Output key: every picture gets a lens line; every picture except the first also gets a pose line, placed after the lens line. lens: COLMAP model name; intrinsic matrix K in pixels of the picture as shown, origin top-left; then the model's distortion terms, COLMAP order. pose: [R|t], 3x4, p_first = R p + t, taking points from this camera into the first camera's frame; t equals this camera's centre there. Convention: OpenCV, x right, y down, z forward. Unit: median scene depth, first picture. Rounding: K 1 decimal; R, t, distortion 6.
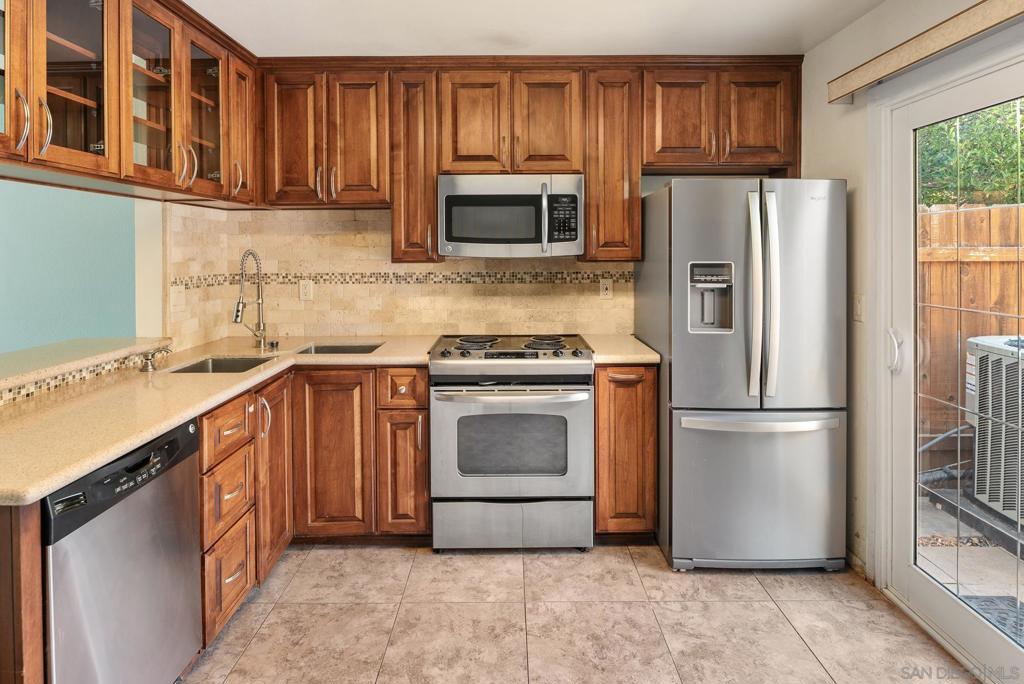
lens RADIAL K [[560.2, 0, 521.6], [0, 560.2, 253.5], [0, 0, 1]] dist [0.000454, -0.004074]
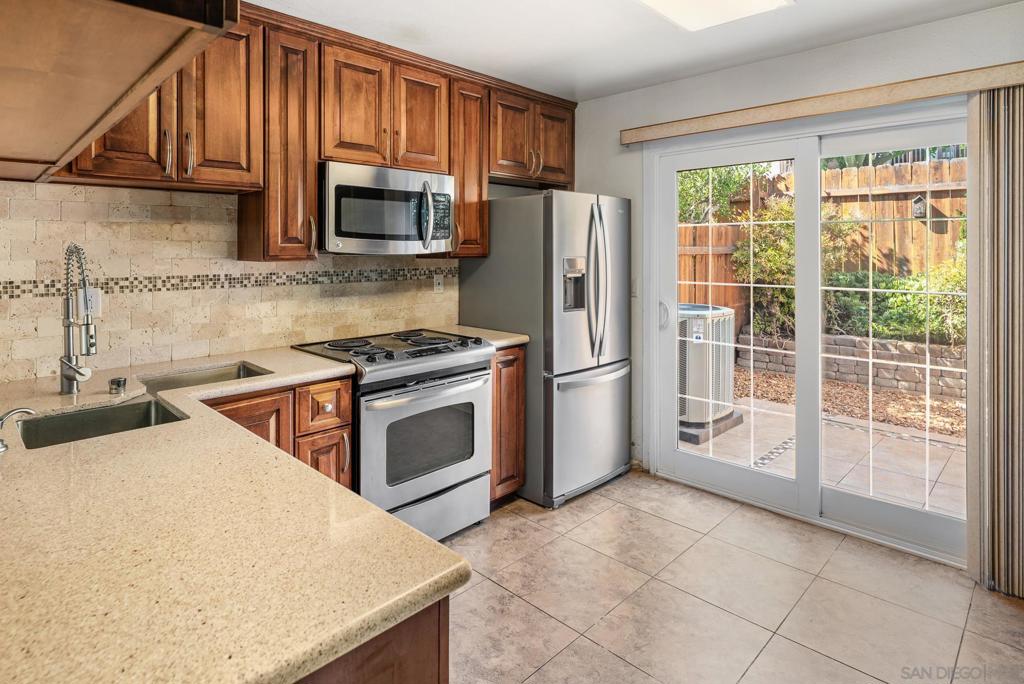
lens RADIAL K [[560.2, 0, 503.1], [0, 560.2, 250.7], [0, 0, 1]] dist [0.000454, -0.004074]
pose [[0.703909, 0.001636, 0.710288, -0.569343], [0.001071, 0.999994, -0.003364, 0.004351], [-0.710289, 0.003129, 0.703903, 0.179476]]
